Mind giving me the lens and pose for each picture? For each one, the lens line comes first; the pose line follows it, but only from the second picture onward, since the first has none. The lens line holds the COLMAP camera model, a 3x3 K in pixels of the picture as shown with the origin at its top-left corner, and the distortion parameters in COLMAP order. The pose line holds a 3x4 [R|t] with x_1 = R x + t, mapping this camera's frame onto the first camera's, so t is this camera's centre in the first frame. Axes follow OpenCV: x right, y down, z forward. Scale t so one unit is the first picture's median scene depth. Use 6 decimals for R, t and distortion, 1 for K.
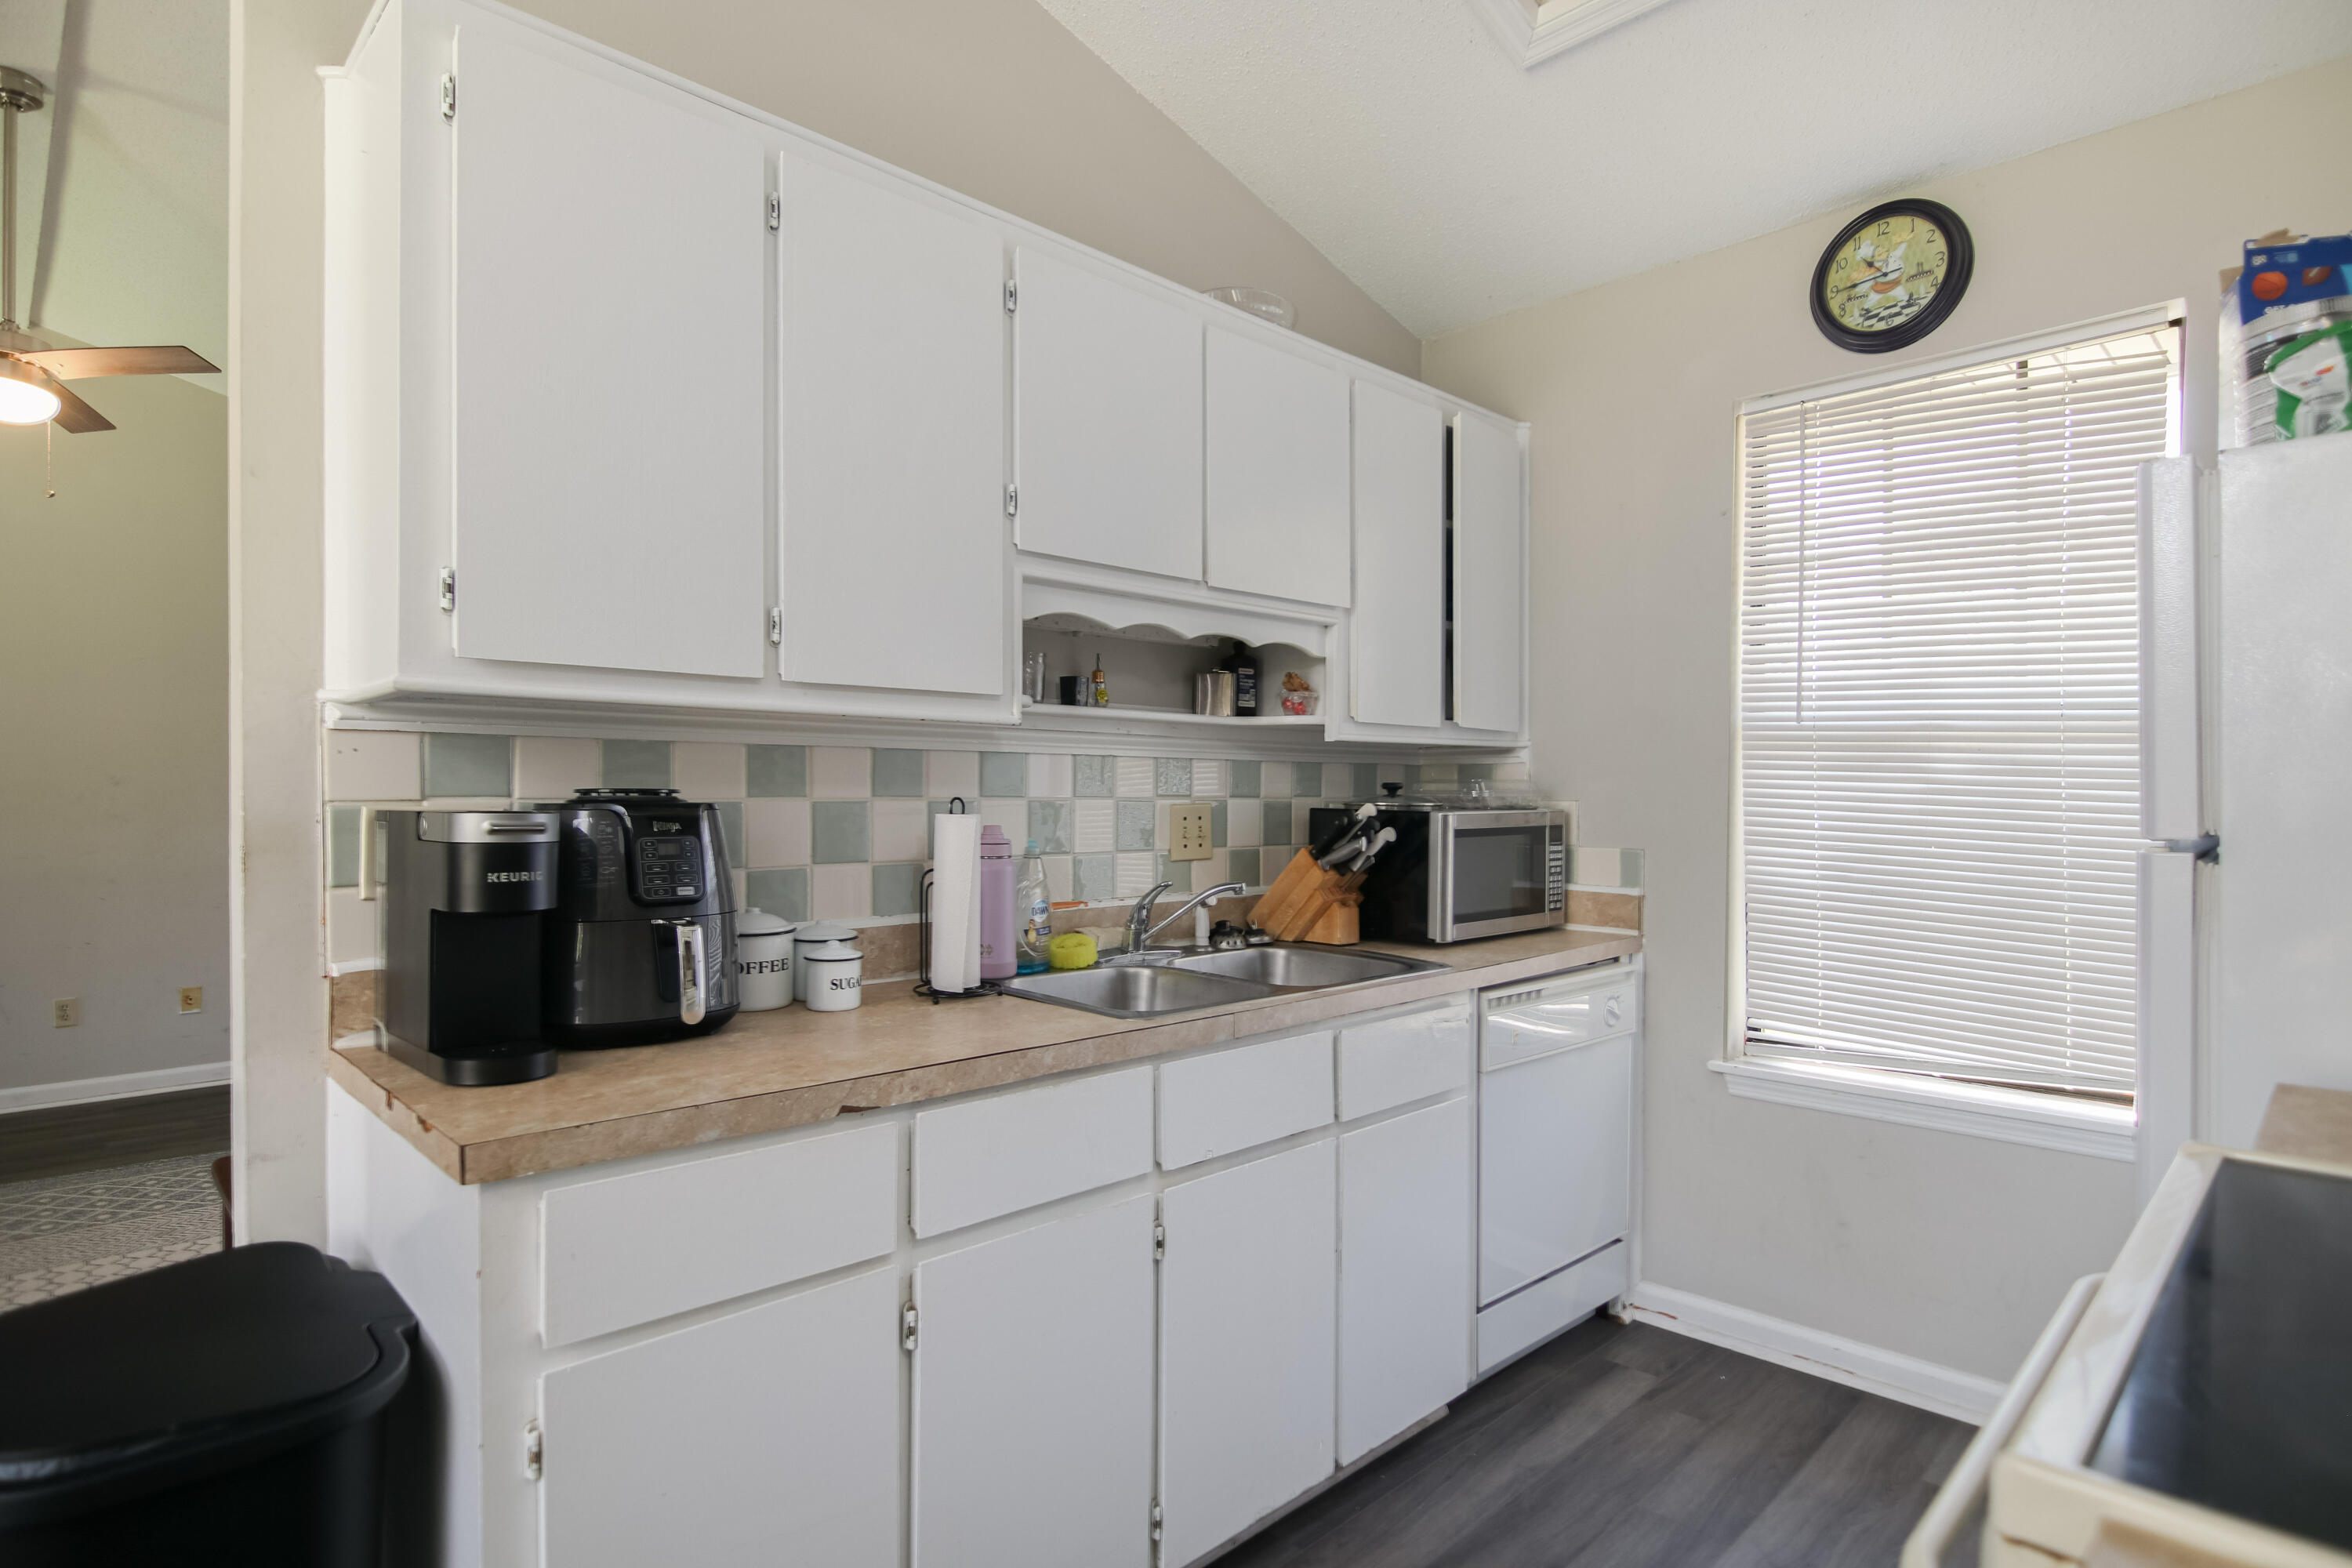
lens RADIAL K [[1221.7, 0, 1170.6], [0, 1221.7, 799.8], [0, 0, 1]] dist [-0.002135, -0.003611]
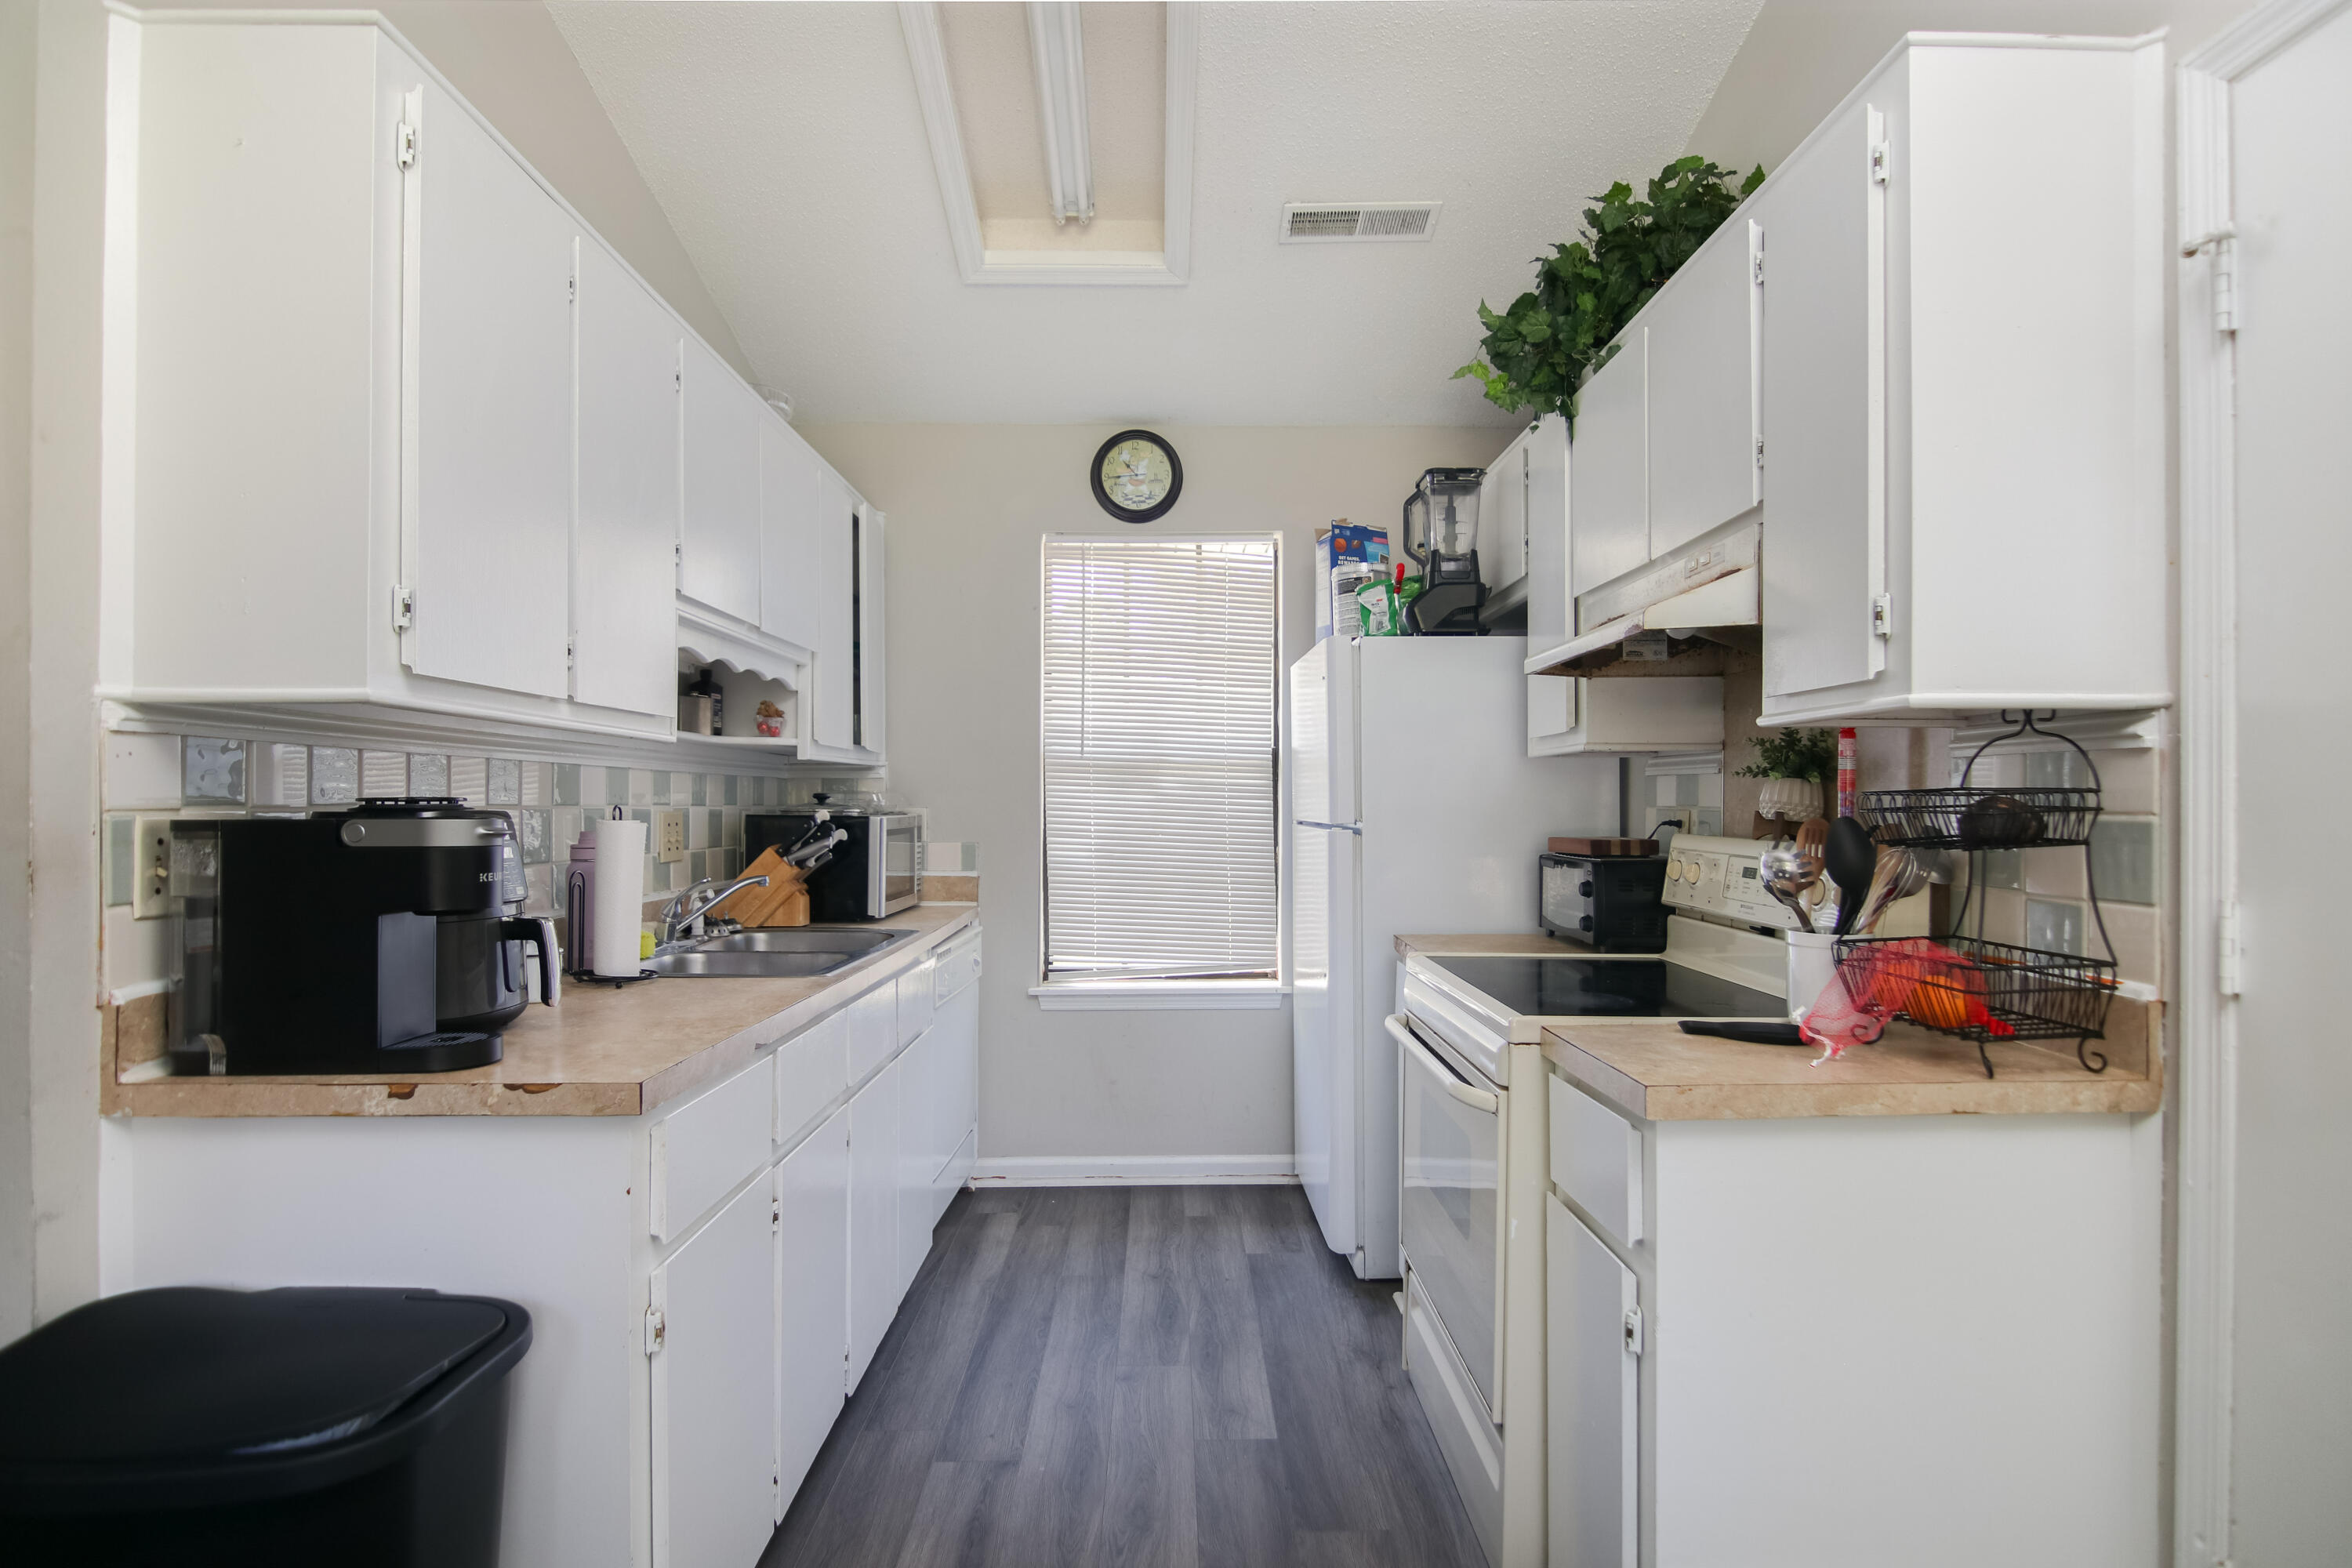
lens RADIAL K [[1221.7, 0, 1176.2], [0, 1221.7, 783.9], [0, 0, 1]] dist [-0.002135, -0.003611]
pose [[0.687532, 0.009048, 0.726098, -0.504174], [0.007336, 0.999785, -0.019405, 0.003115], [-0.726117, 0.018668, 0.687318, -0.118890]]
